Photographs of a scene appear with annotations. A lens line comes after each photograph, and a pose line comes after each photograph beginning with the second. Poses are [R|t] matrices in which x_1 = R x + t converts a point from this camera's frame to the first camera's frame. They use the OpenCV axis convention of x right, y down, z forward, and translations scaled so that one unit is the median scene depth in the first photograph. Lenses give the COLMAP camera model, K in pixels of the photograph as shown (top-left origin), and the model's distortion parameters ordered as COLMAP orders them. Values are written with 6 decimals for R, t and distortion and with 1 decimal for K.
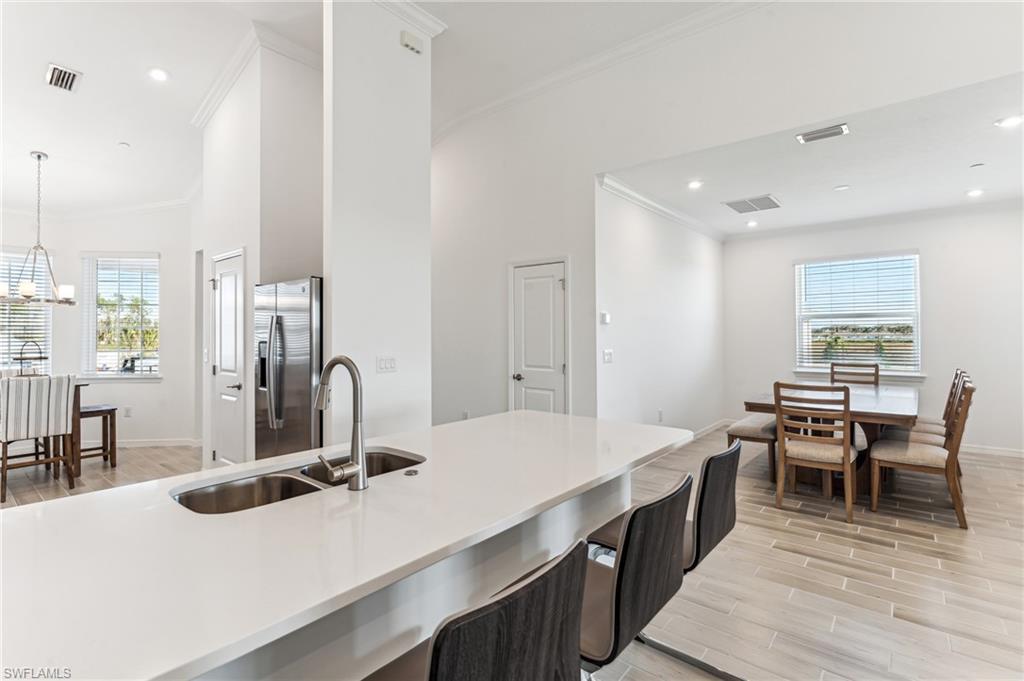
lens RADIAL K [[467.8, 0, 513.7], [0, 467.8, 332.1], [0, 0, 1]] dist [-0.002252, 0.001011]
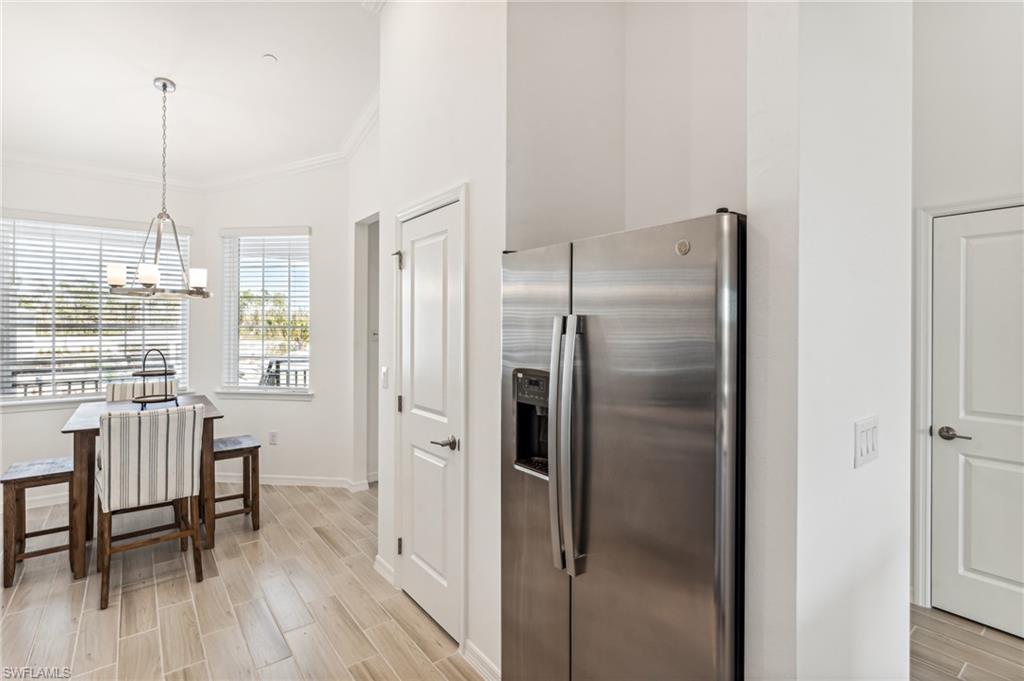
lens RADIAL K [[471.7, 0, 515.5], [0, 471.7, 327.6], [0, 0, 1]] dist [-0.002539, -0.000282]
pose [[0.977543, 0.005541, -0.210661, -0.341223], [-0.004084, 0.999965, 0.007353, -0.019393], [0.210695, -0.006327, 0.977531, 0.407529]]
